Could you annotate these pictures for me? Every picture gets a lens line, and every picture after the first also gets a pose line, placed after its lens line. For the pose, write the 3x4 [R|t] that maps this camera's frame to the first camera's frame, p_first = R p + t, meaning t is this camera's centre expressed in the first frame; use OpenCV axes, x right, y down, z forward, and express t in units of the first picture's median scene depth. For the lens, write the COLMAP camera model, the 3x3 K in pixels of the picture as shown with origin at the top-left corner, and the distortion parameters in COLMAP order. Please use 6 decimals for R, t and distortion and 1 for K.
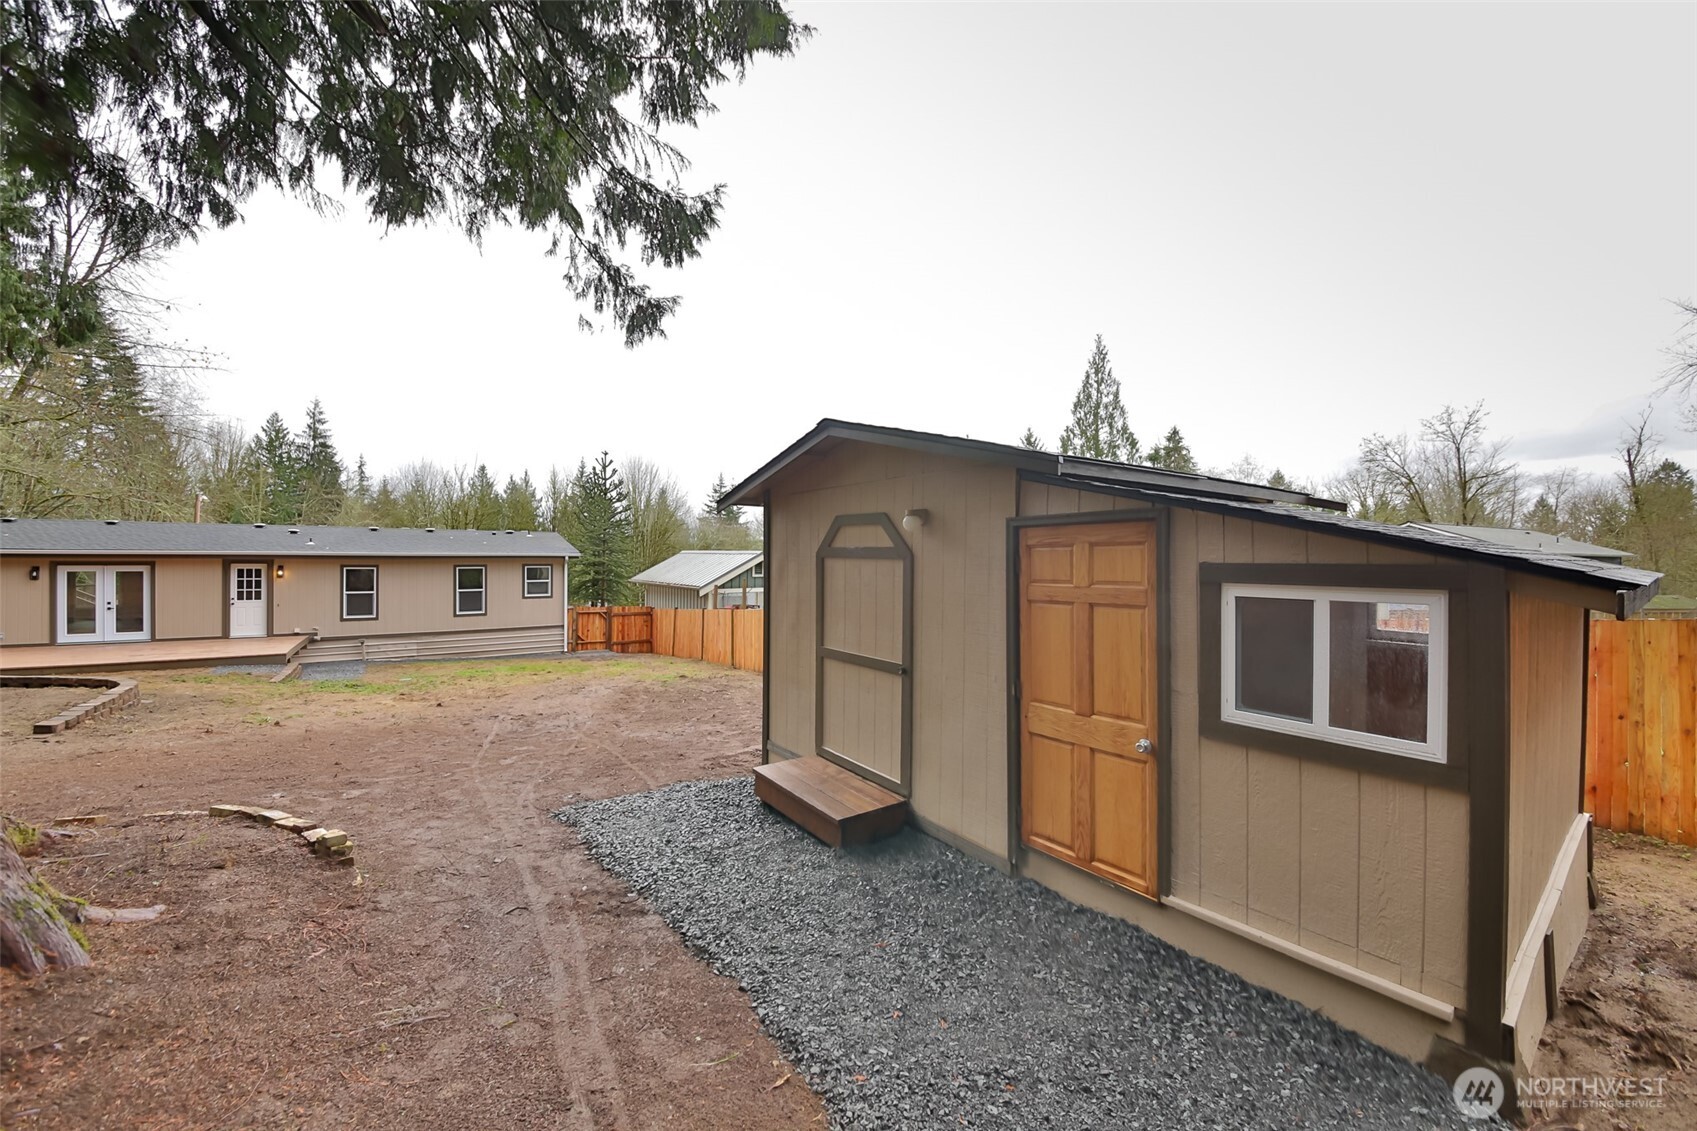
lens RADIAL K [[623.3, 0, 861.9], [0, 623.3, 560.5], [0, 0, 1]] dist [-0.030178, -0.000950]
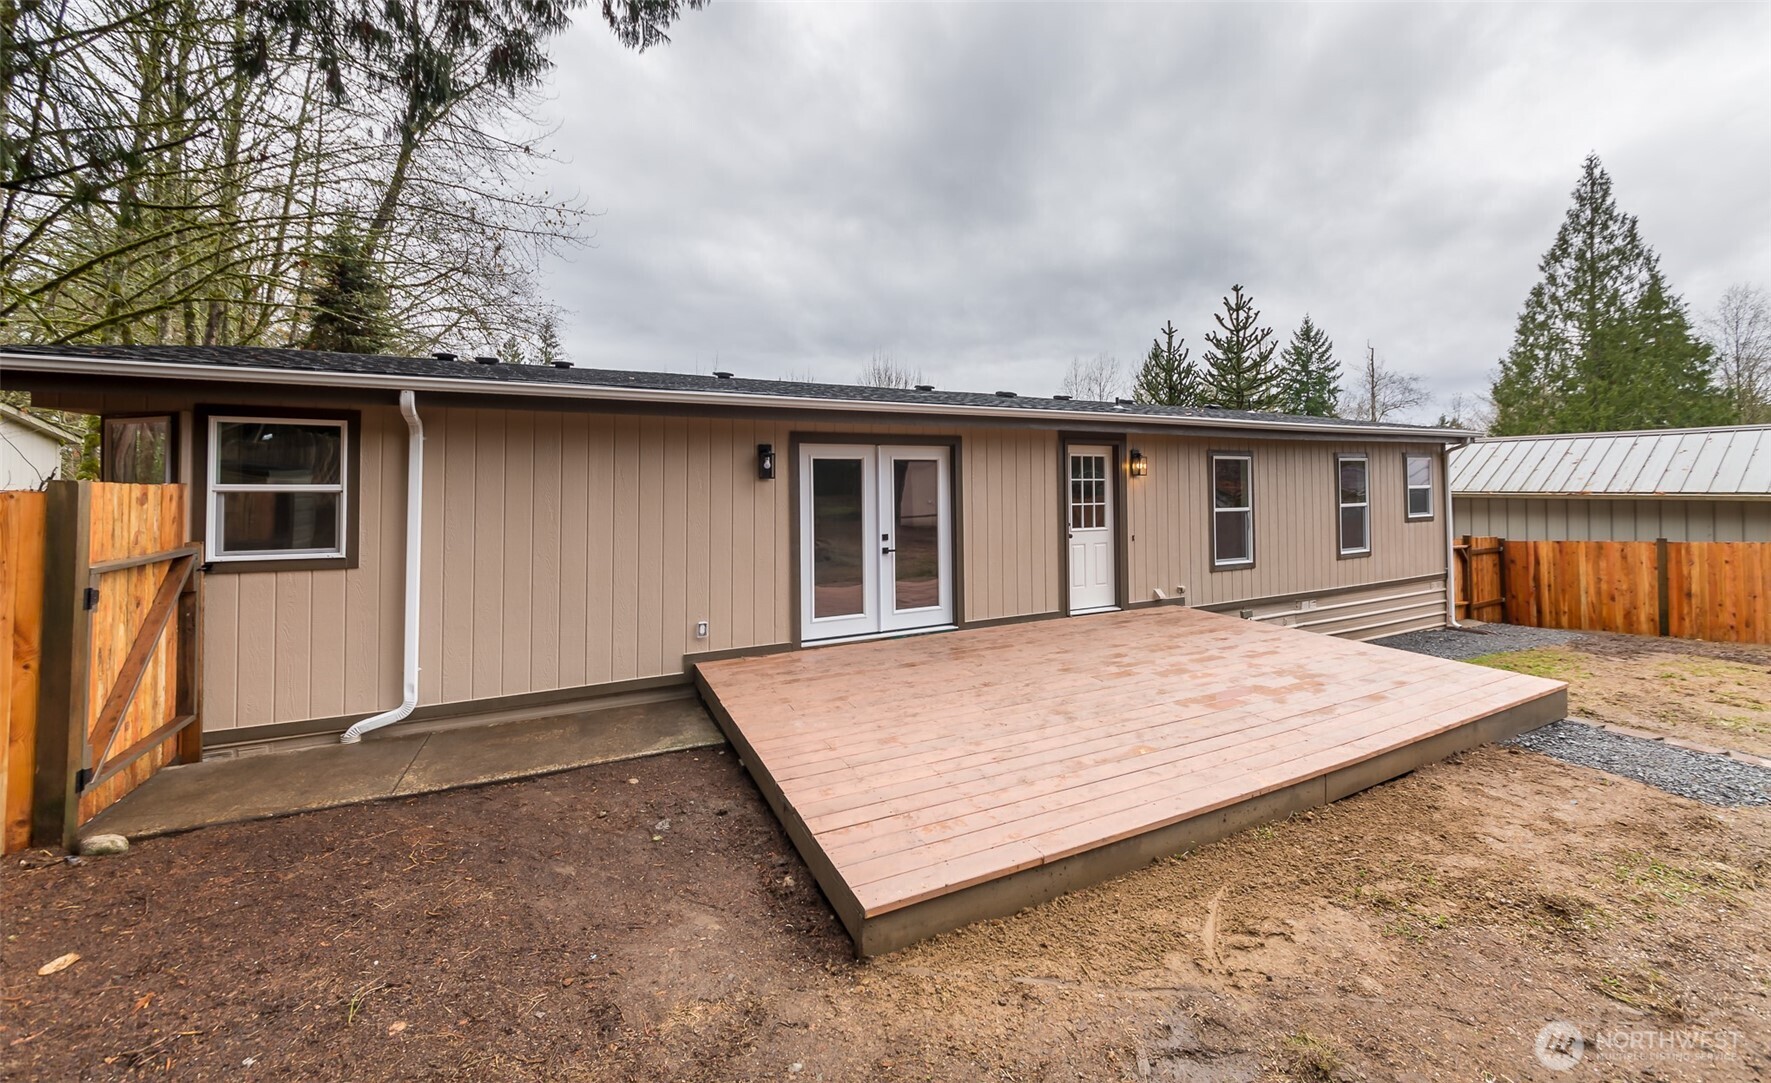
lens RADIAL K [[655.5, 0, 906.2], [0, 655.5, 472.5], [0, 0, 1]] dist [-0.008689, -0.000124]
pose [[0.985868, -0.018119, -0.166541, -1.060054], [0.014189, 0.999593, -0.024758, 0.035242], [0.166922, 0.022045, 0.985724, 0.500253]]
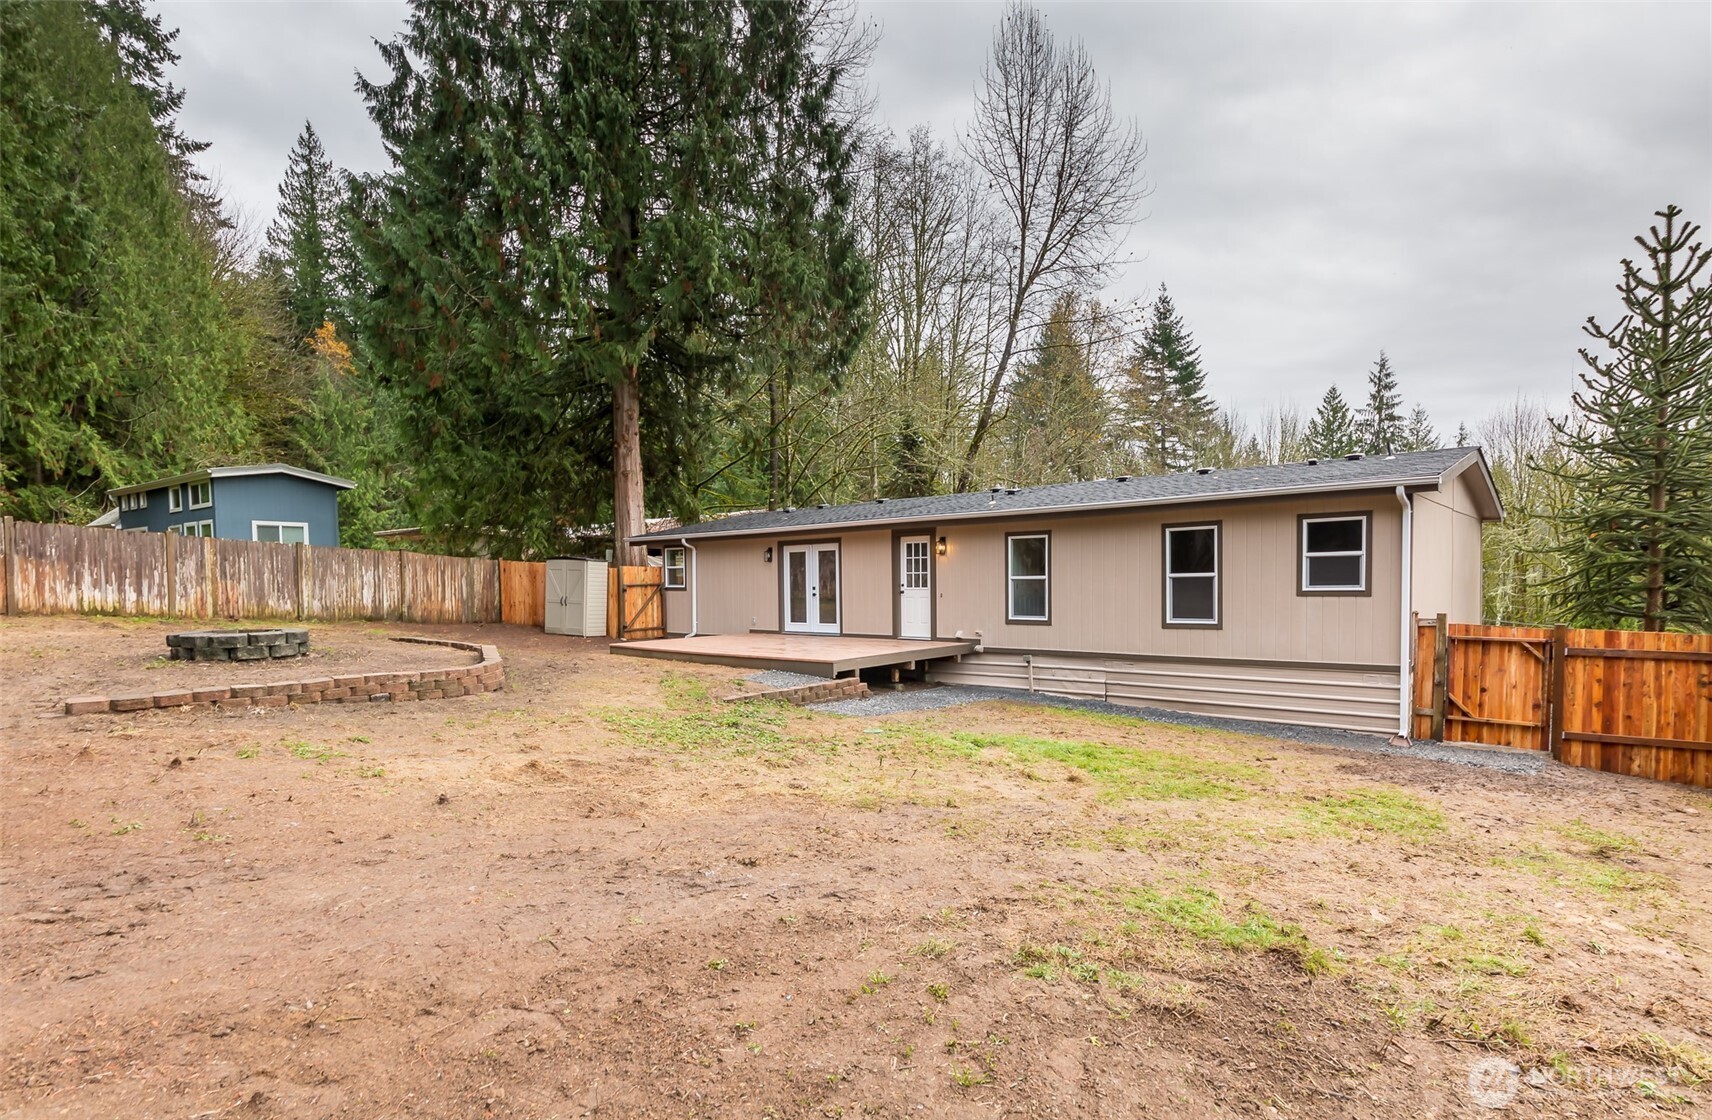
lens RADIAL K [[849.4, 0, 864.3], [0, 849.4, 607.6], [0, 0, 1]] dist [-0.006807, -0.000301]
pose [[0.234065, 0.022938, -0.971950, -0.058109], [0.013873, 0.999541, 0.026930, 0.061308], [0.972122, -0.019788, 0.233639, 0.700754]]
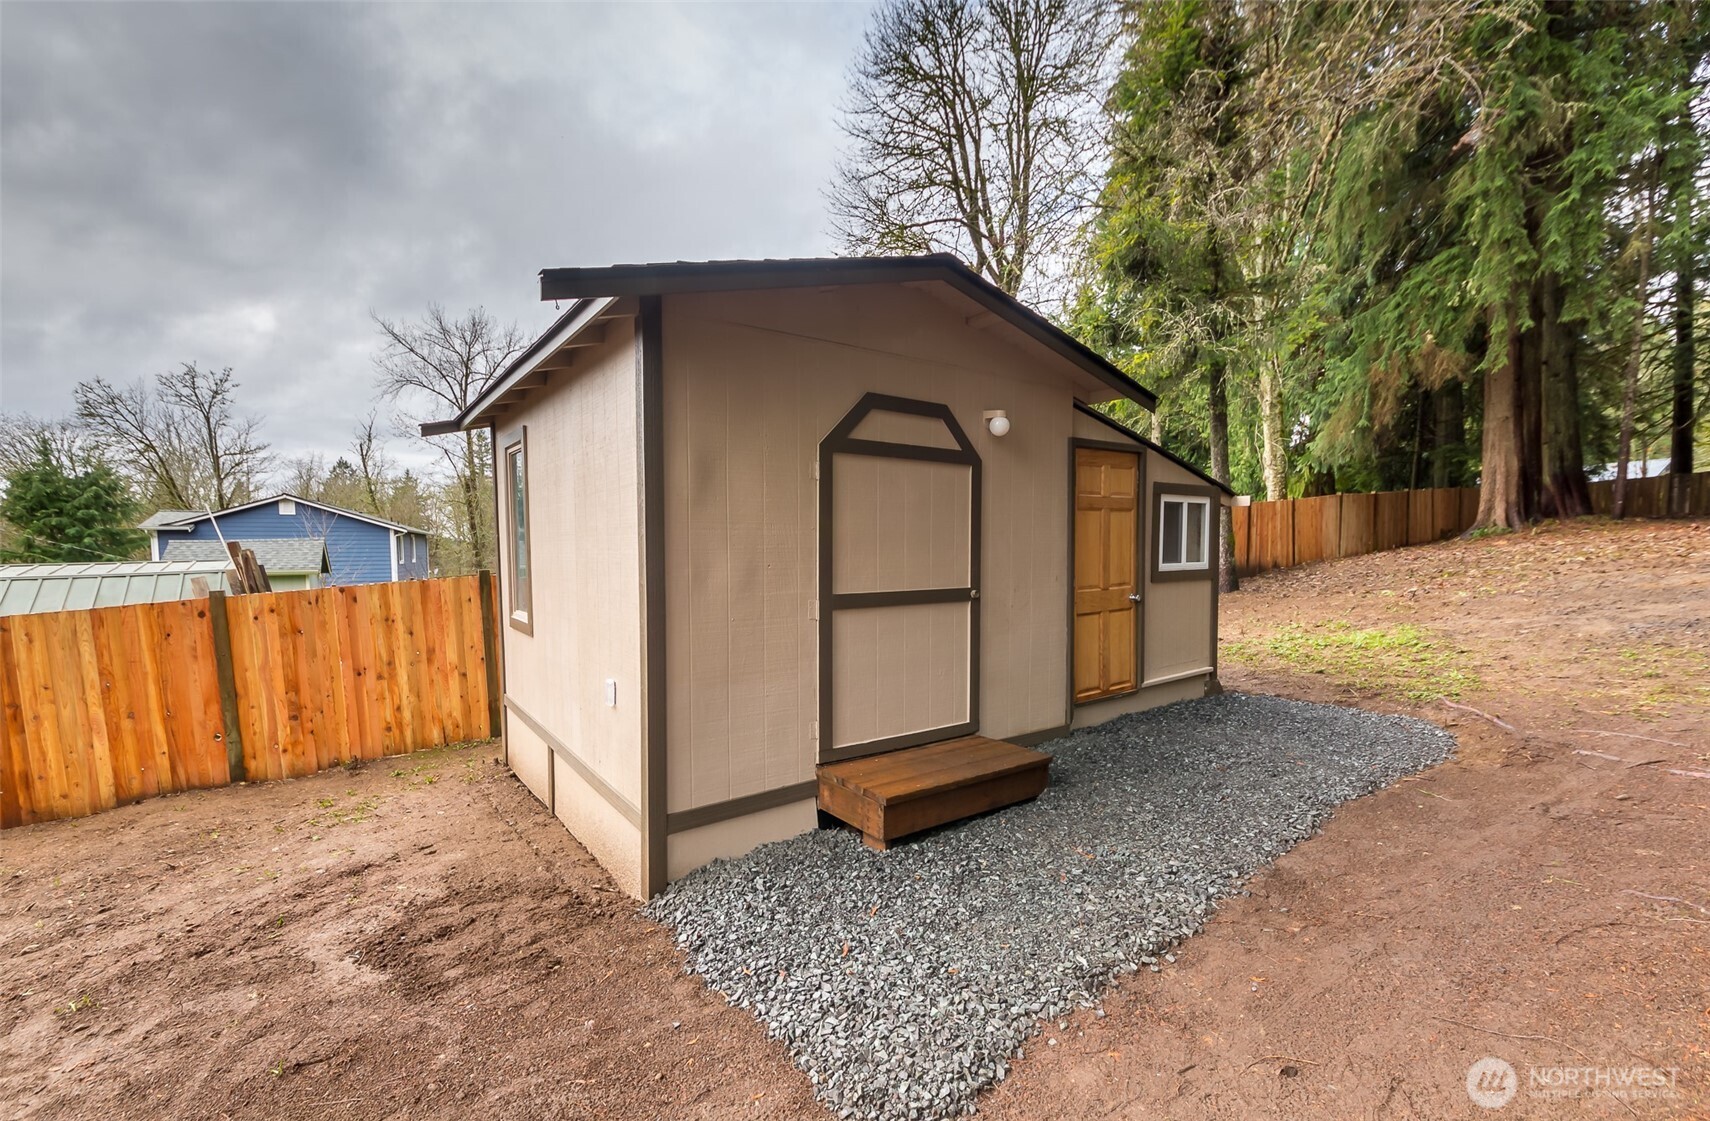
lens RADIAL K [[721.4, 0, 833.1], [0, 721.4, 612.0], [0, 0, 1]] dist [-0.011502, 0.000135]
pose [[0.037619, -0.095238, 0.994743, -0.241708], [0.009594, 0.995437, 0.094942, 0.026588], [-0.999246, 0.005972, 0.038361, 0.291968]]
